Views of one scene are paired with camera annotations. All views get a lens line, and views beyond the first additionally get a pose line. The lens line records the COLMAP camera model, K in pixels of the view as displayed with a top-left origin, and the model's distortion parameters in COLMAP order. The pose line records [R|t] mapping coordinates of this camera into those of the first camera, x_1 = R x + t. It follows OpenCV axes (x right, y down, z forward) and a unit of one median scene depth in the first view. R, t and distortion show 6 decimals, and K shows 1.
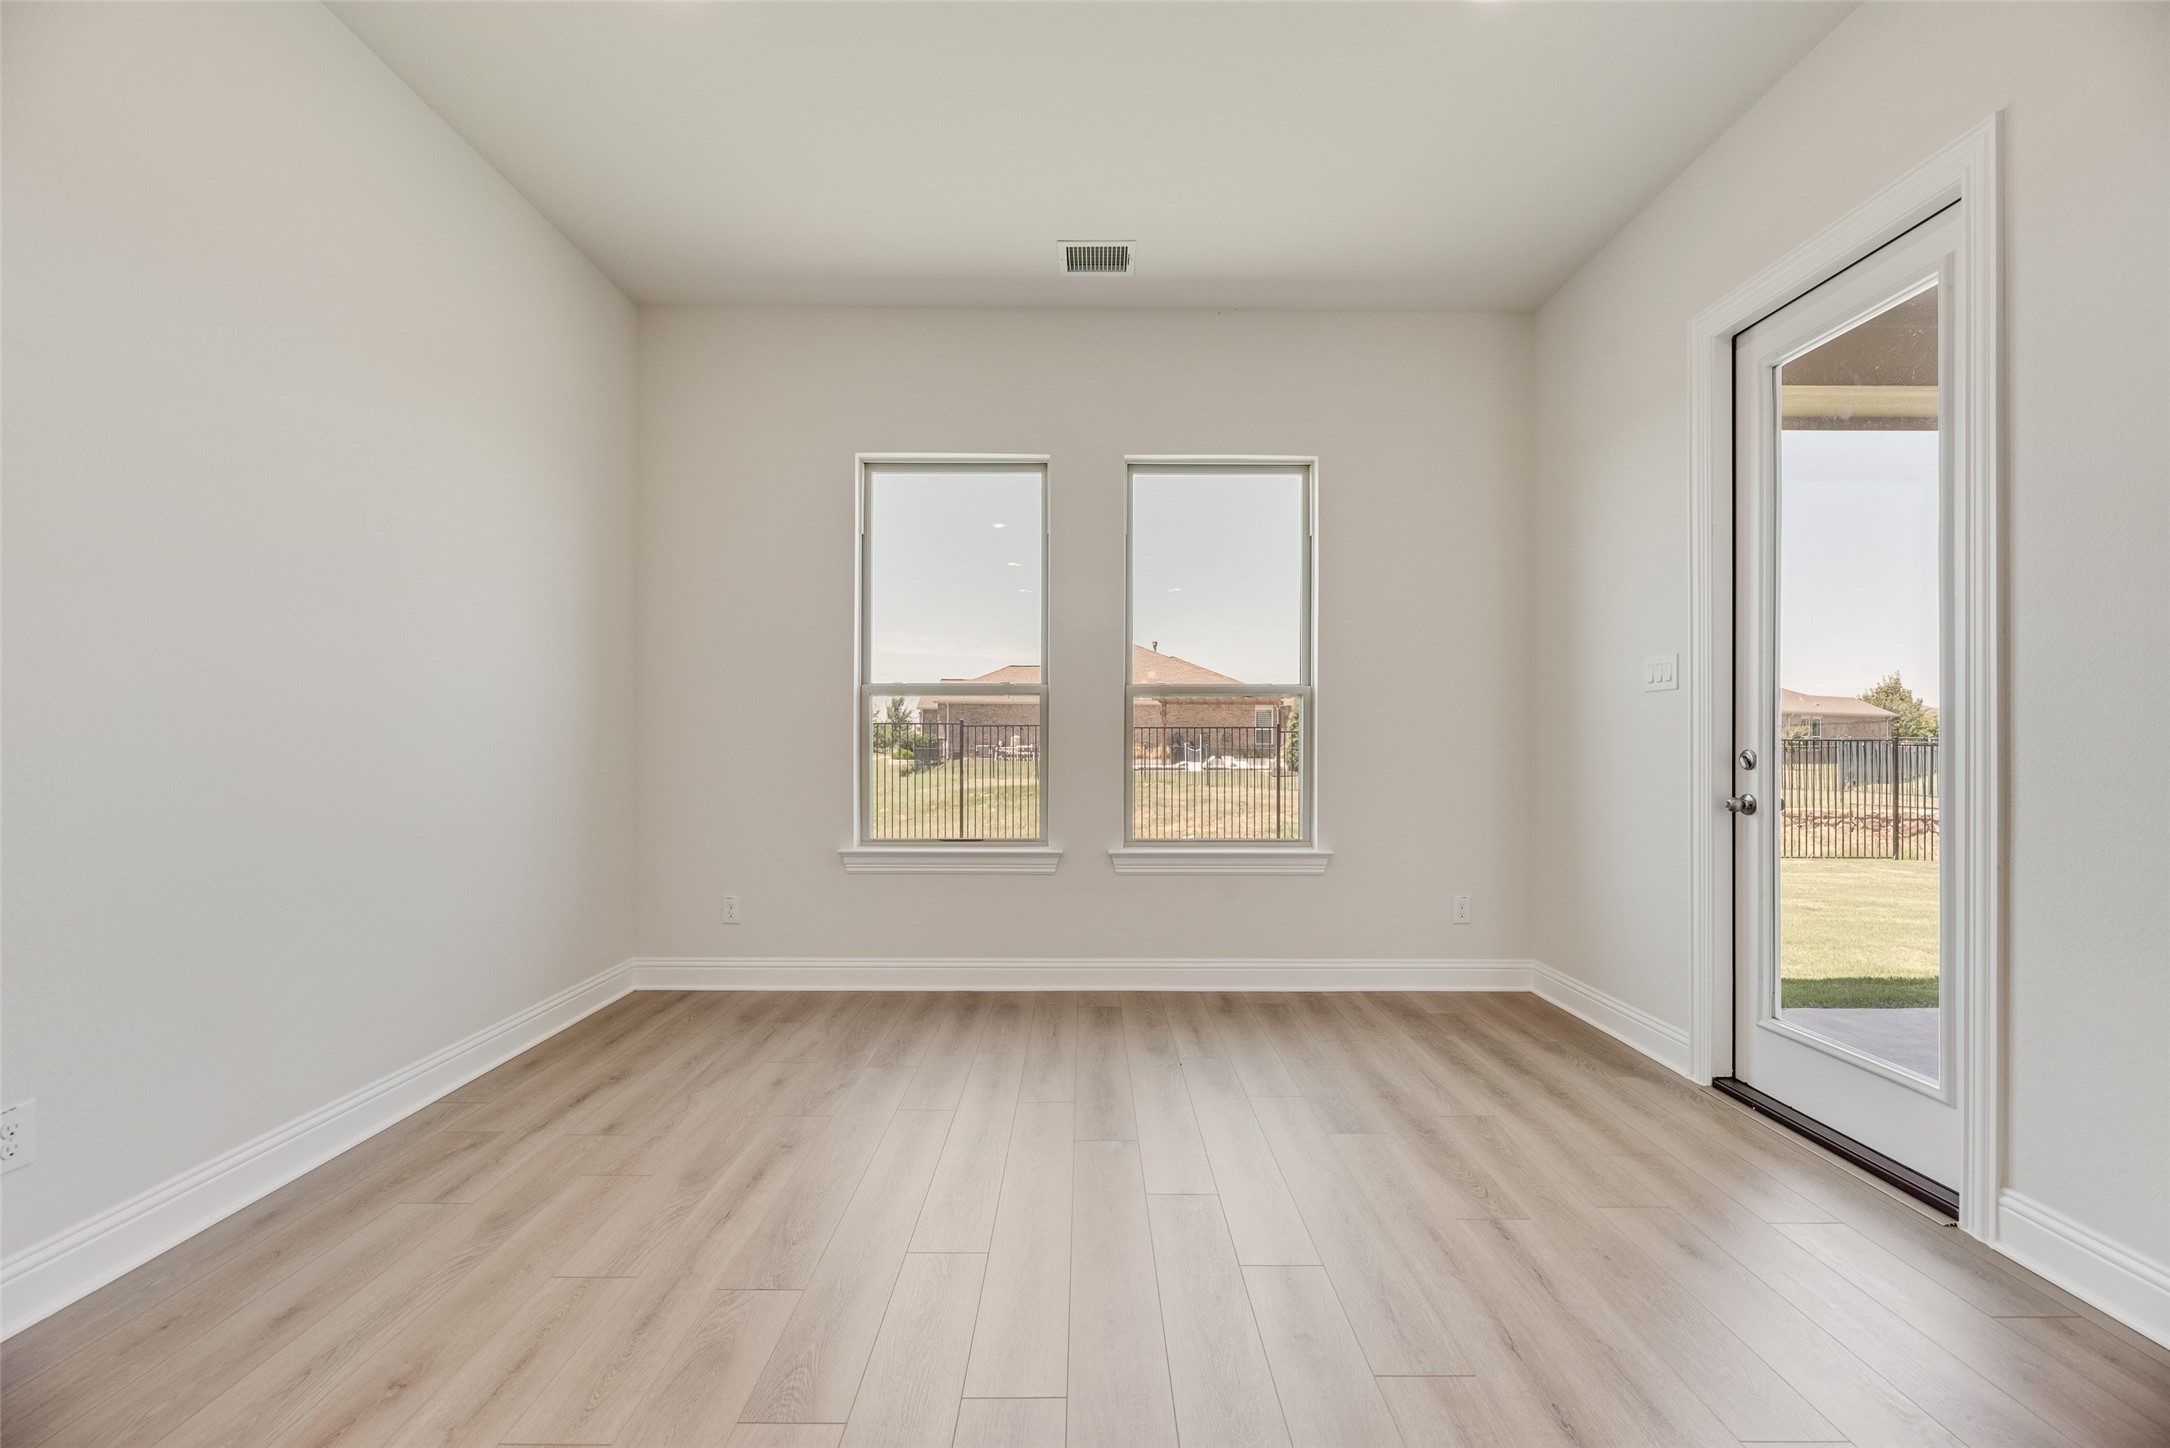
lens RADIAL K [[881.7, 0, 1091.6], [0, 881.7, 727.3], [0, 0, 1]] dist [-0.000778, -0.000478]
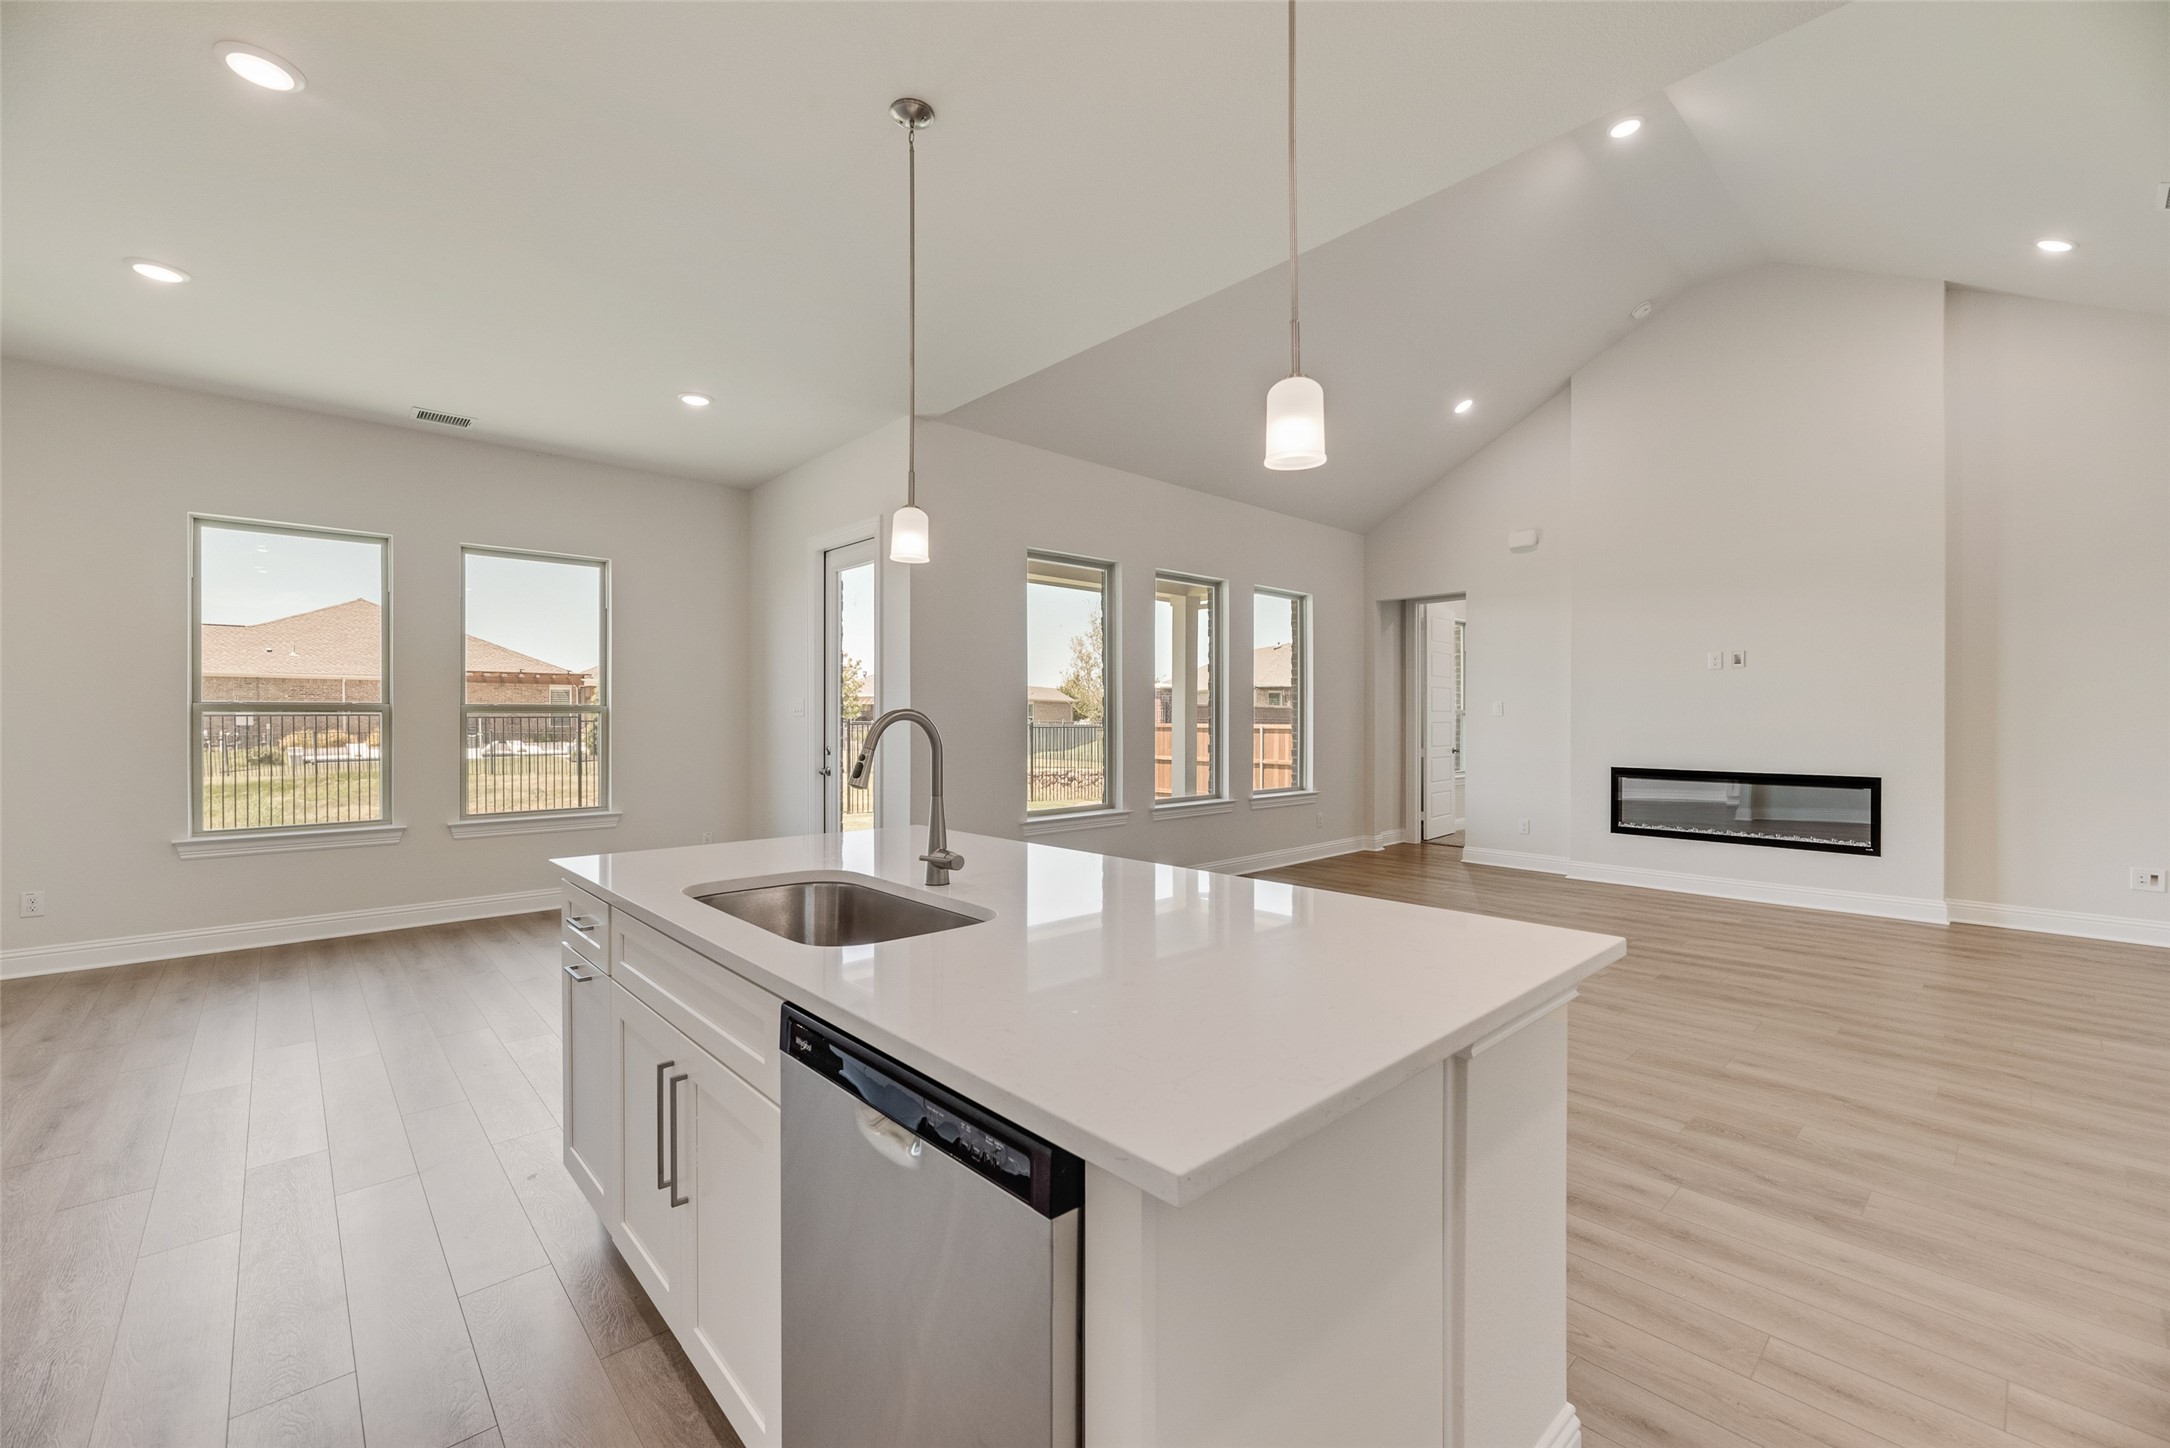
lens RADIAL K [[881.7, 0, 1091.6], [0, 881.7, 727.3], [0, 0, 1]] dist [-0.000778, -0.000478]
pose [[0.740894, -0.009910, 0.671549, -0.149766], [-0.006446, 0.999740, 0.021864, -0.046672], [-0.671591, -0.020528, 0.740637, -0.671343]]
